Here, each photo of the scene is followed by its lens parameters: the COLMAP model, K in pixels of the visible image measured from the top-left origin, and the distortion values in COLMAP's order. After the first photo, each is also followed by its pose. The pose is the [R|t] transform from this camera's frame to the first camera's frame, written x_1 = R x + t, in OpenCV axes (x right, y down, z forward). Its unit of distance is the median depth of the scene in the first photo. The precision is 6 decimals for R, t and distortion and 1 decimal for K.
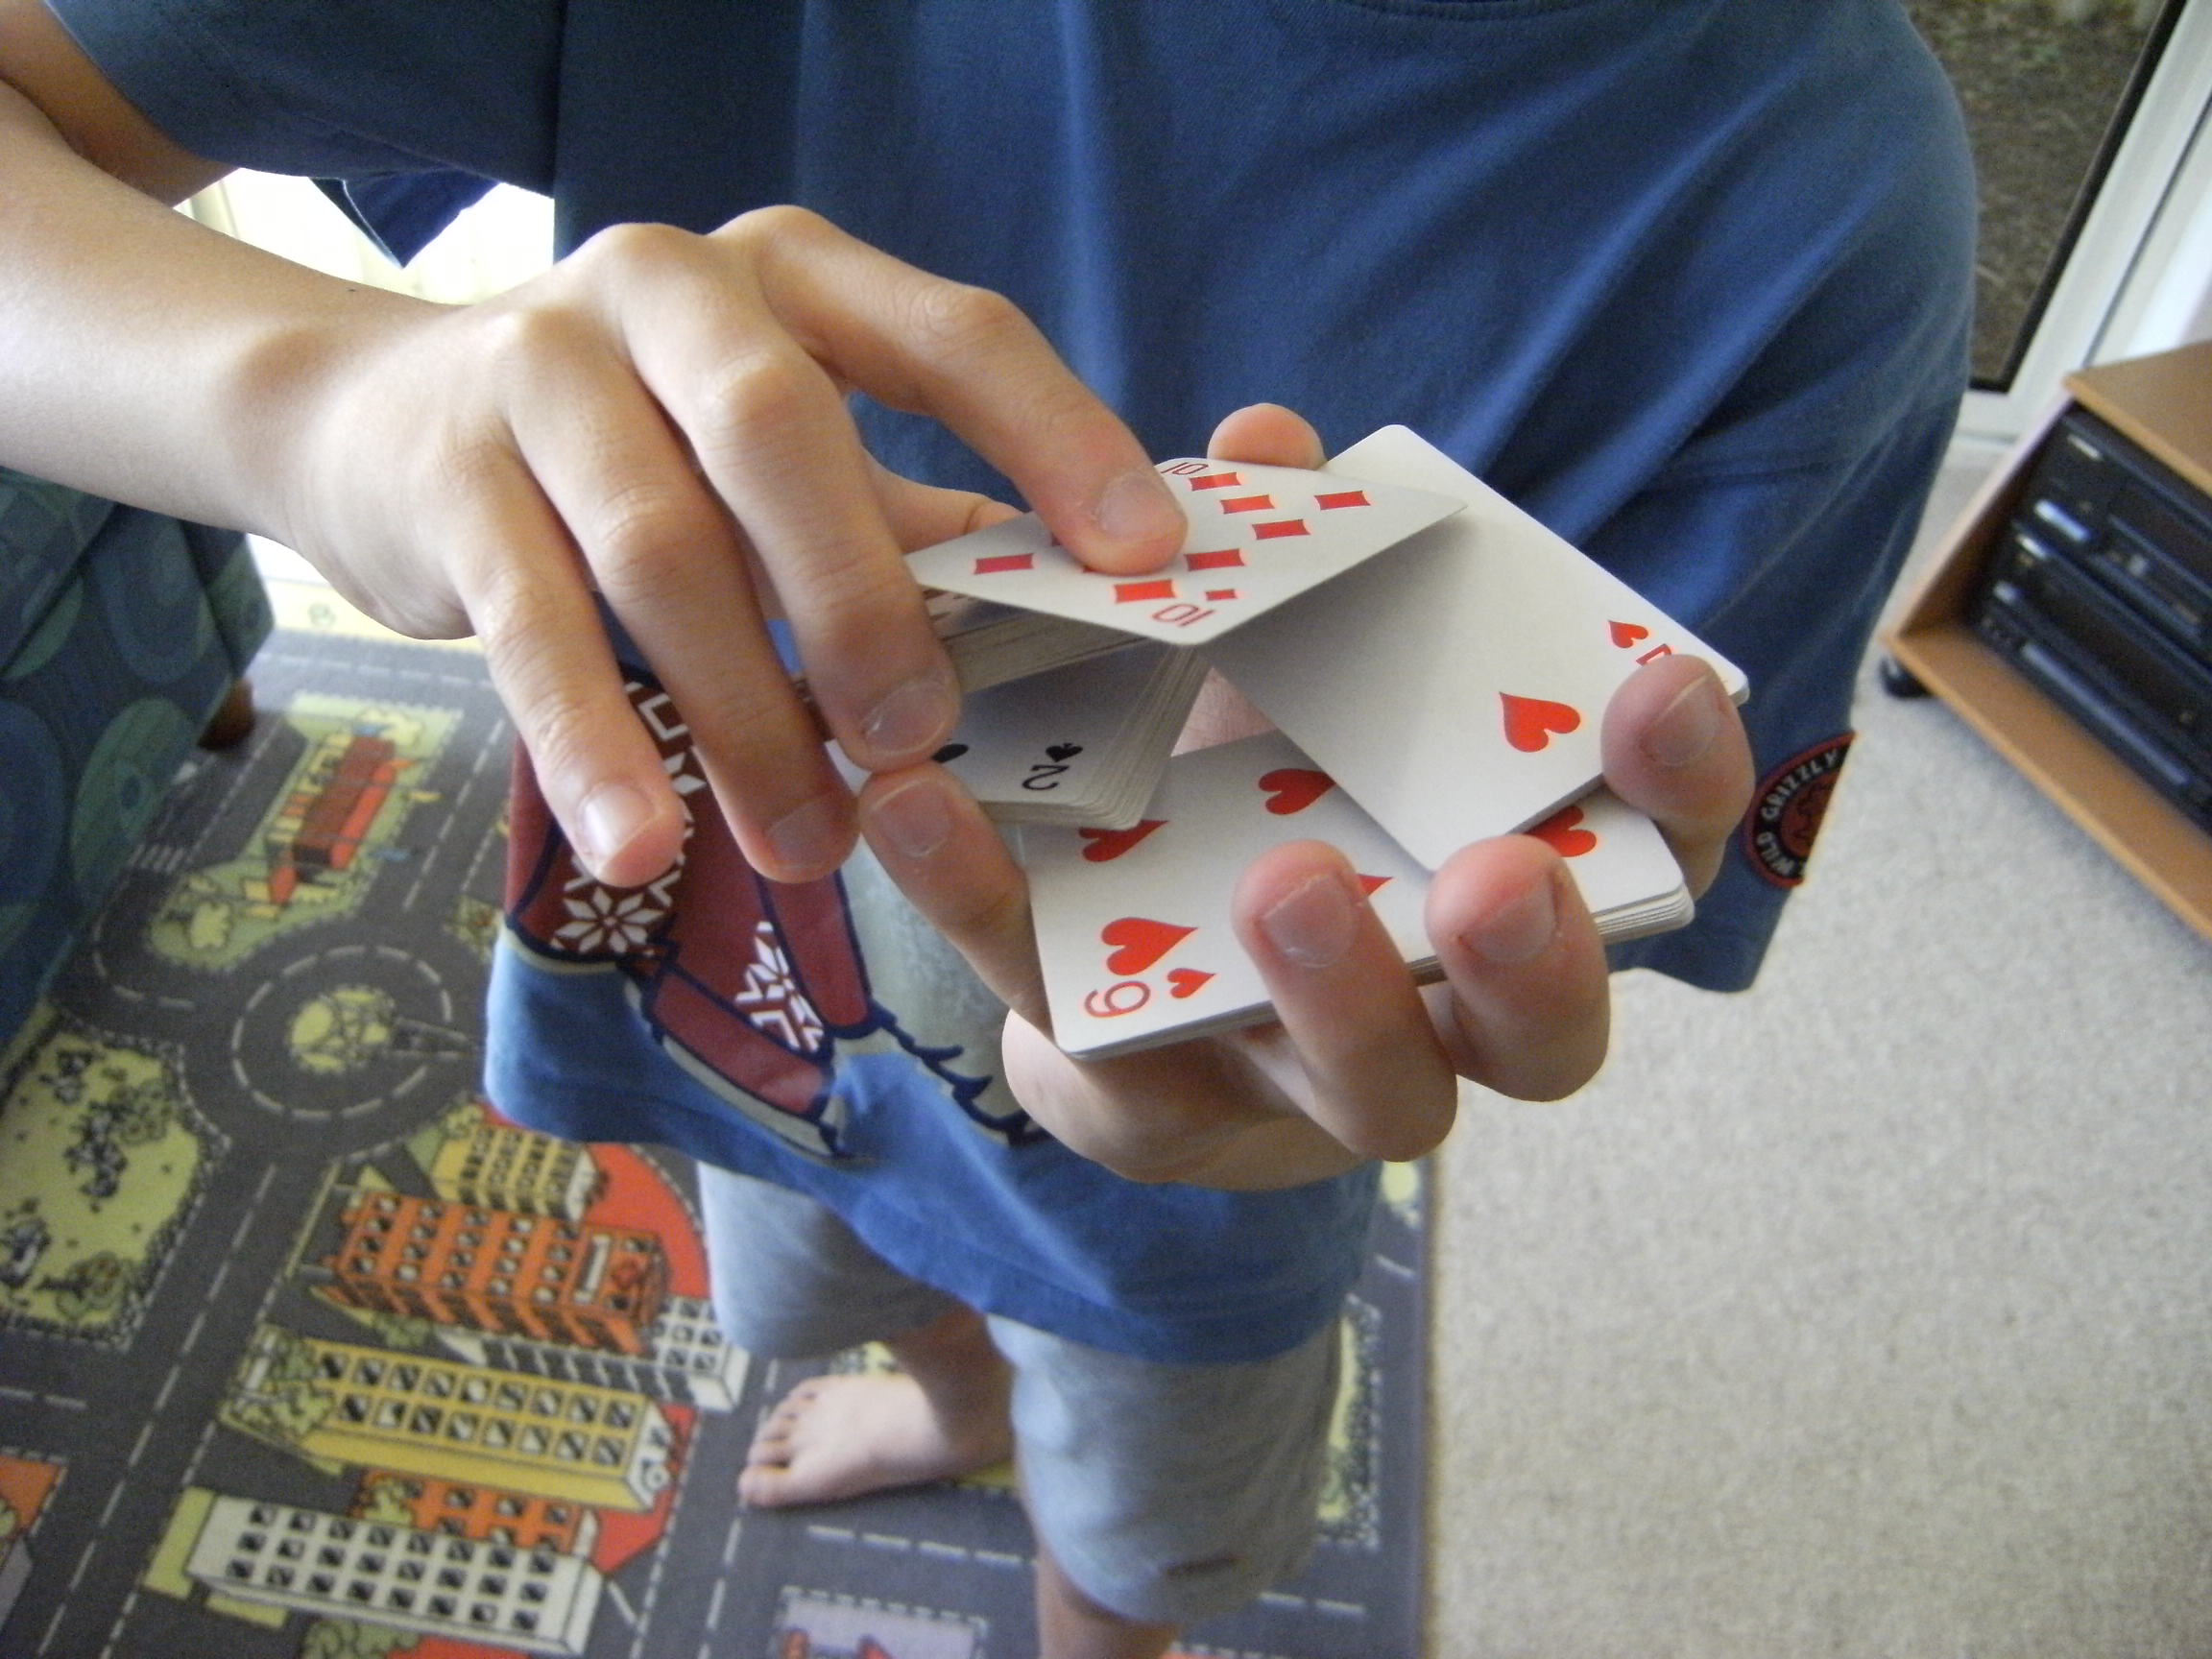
lens RADIAL K [[1820.1, 0, 1085.7], [0, 1820.1, 815.5], [0, 0, 1]] dist [-0.108438, 0.052546]
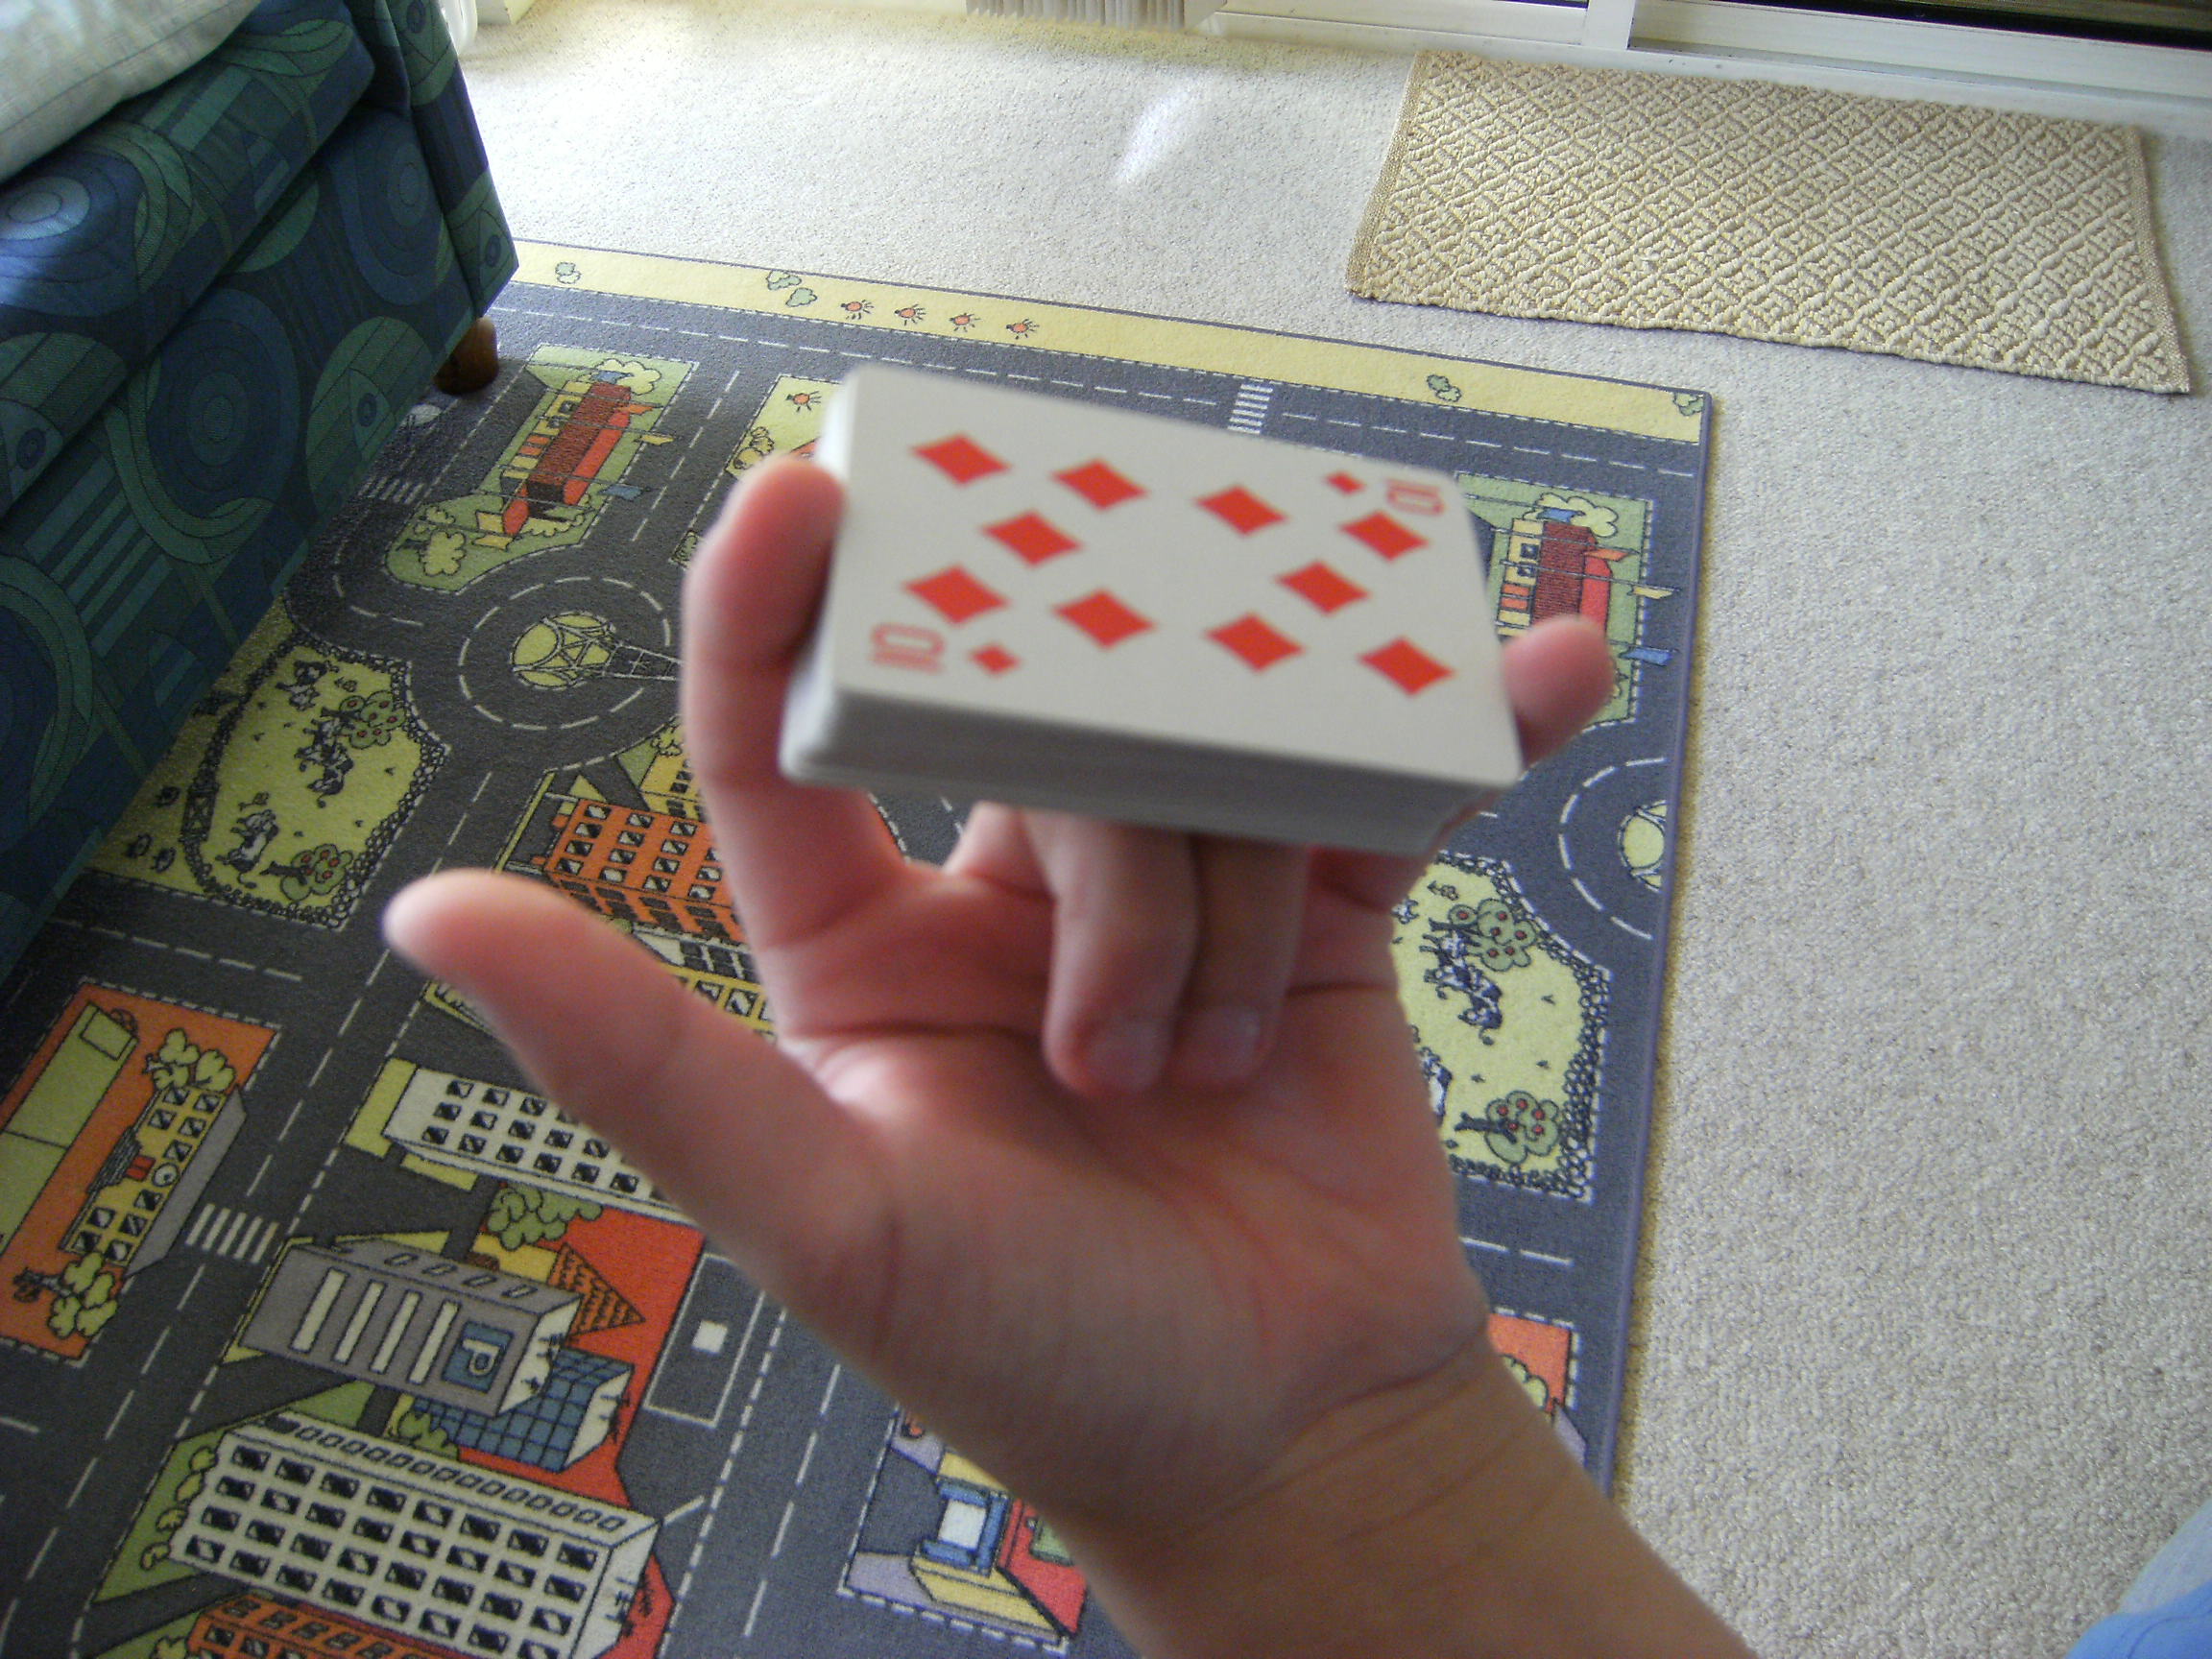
lens RADIAL K [[1820.1, 0, 1085.7], [0, 1820.1, 815.5], [0, 0, 1]] dist [-0.108438, 0.052546]
pose [[0.987547, 0.048768, -0.149572, 0.030673], [-0.034668, 0.994829, 0.095465, 0.118419], [0.153454, -0.089091, 0.984131, 0.049657]]
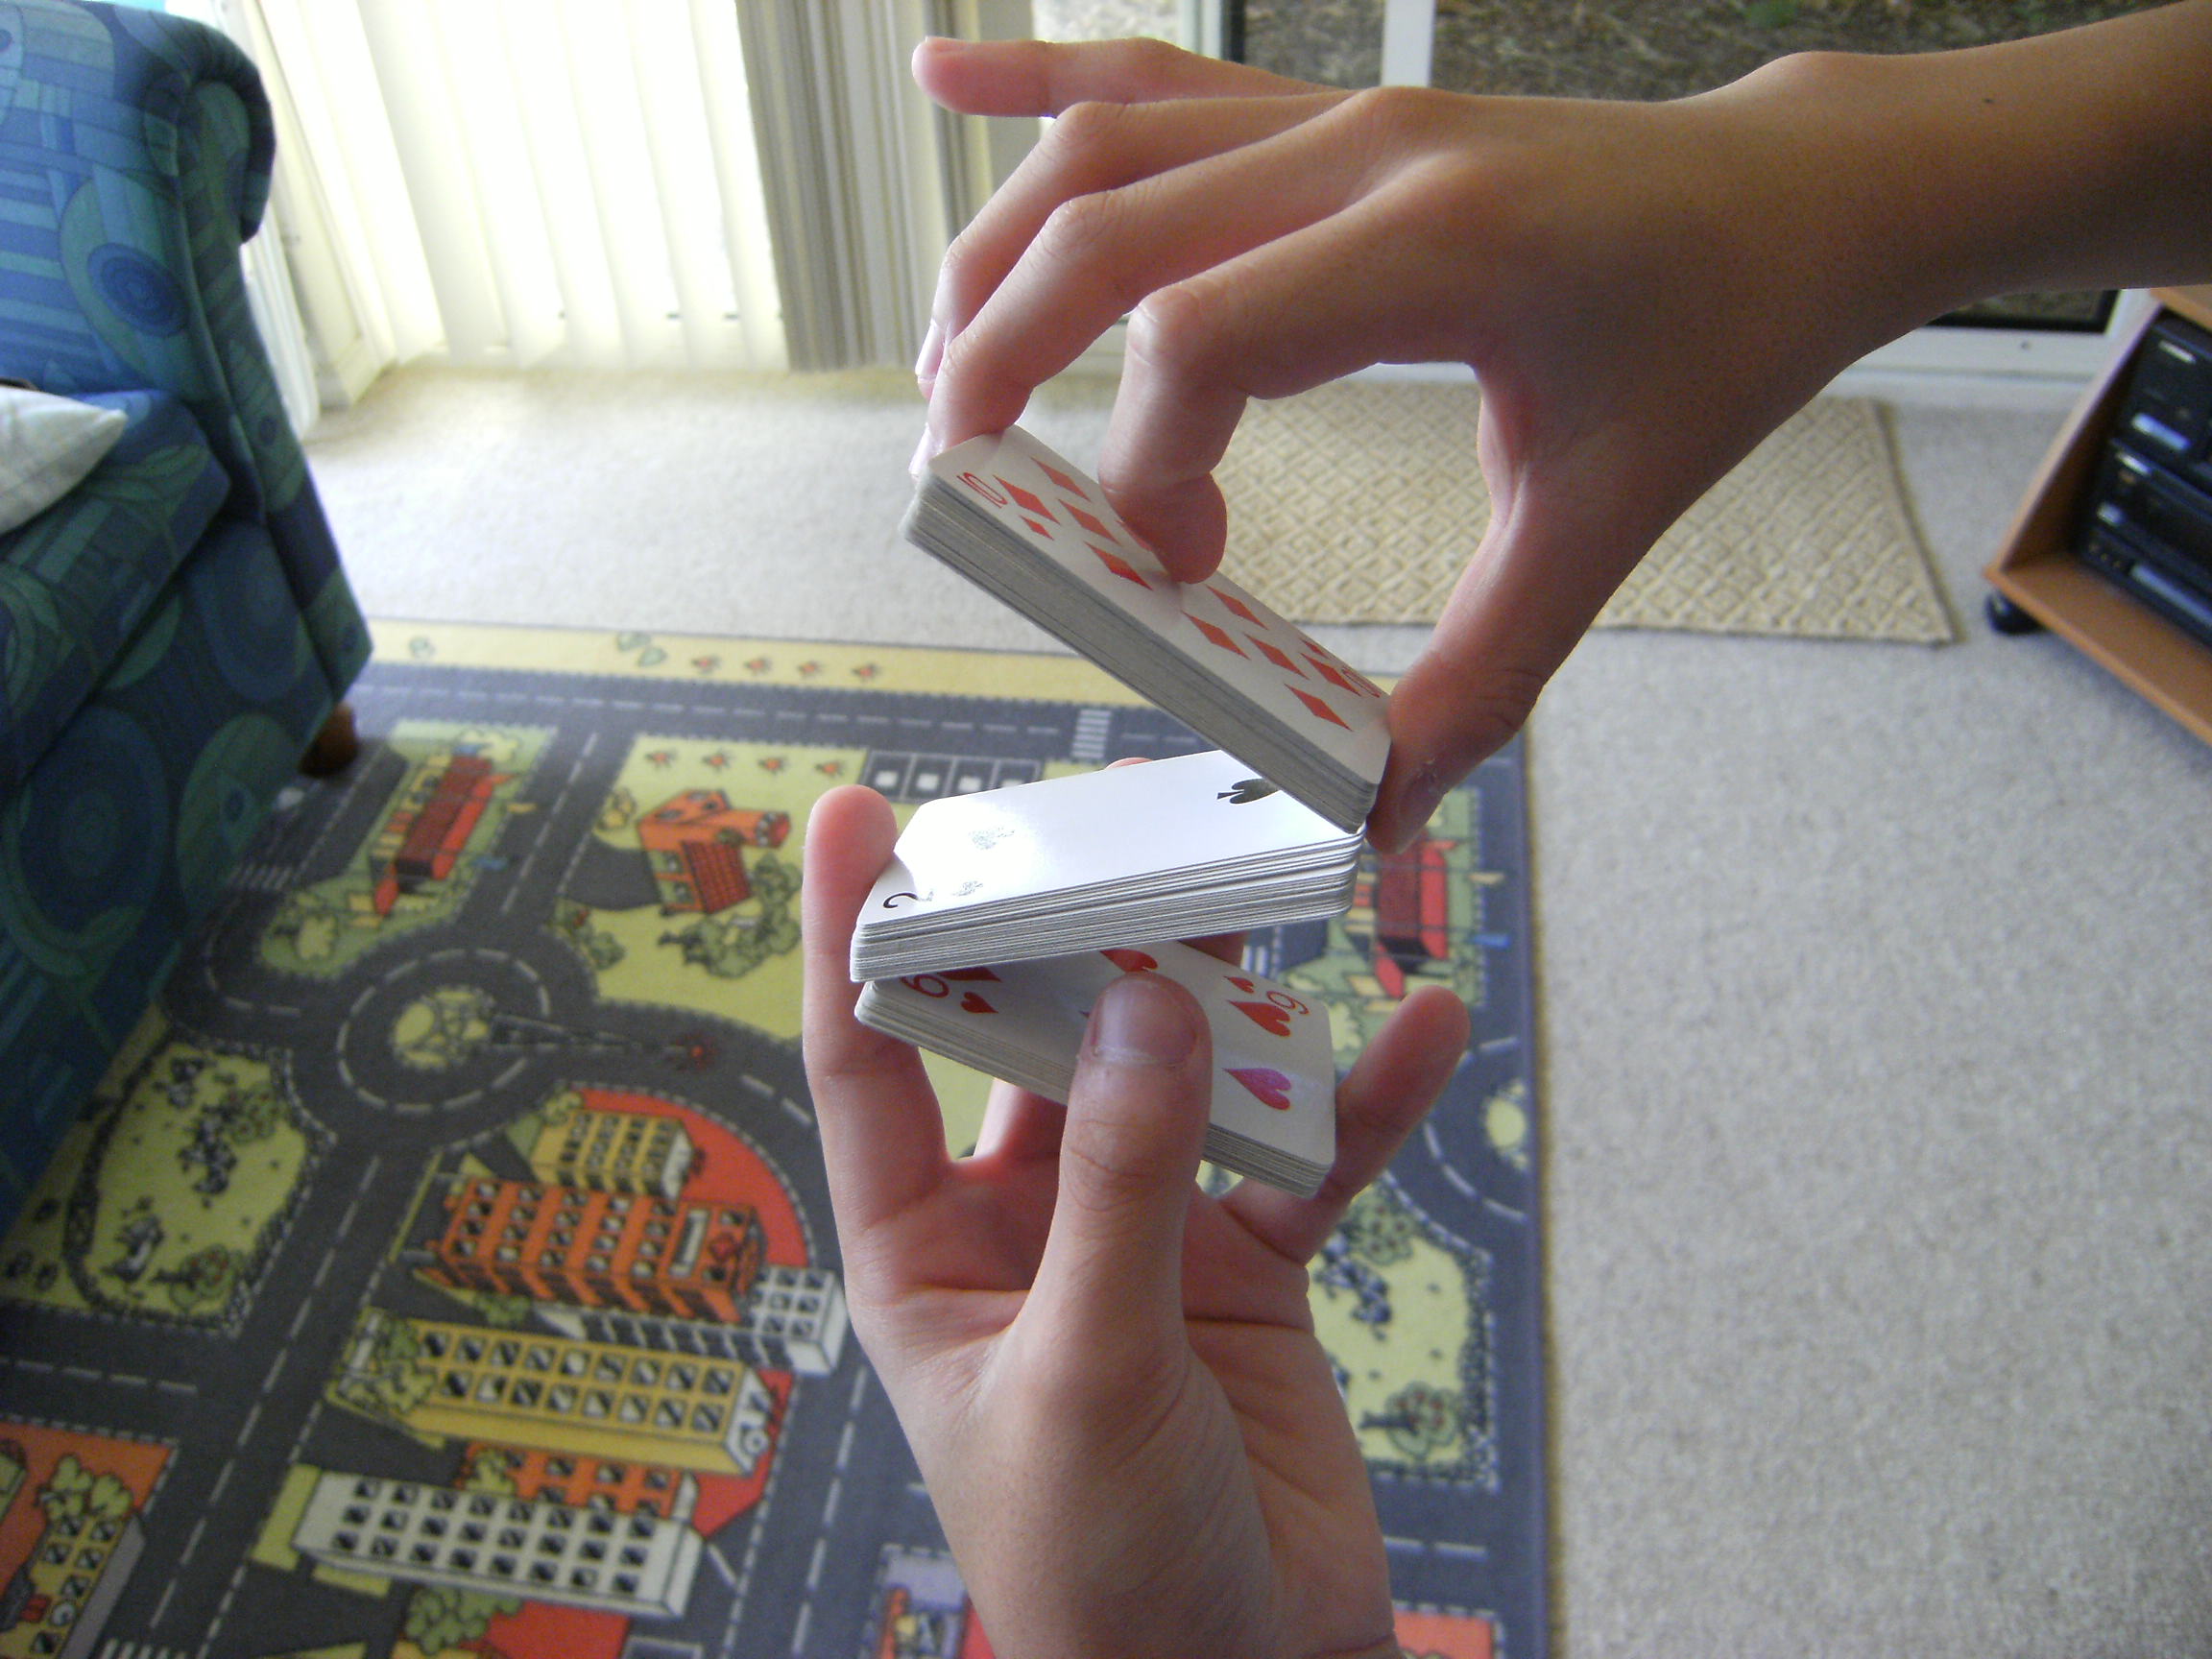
lens RADIAL K [[1816.7, 0, 1086.8], [0, 1816.7, 816.2], [0, 0, 1]] dist [-0.107597, 0.050903]
pose [[0.995786, -0.056362, -0.072349, 0.031021], [0.052825, 0.997356, -0.049898, 0.078920], [0.074970, 0.045866, 0.996130, 0.011315]]
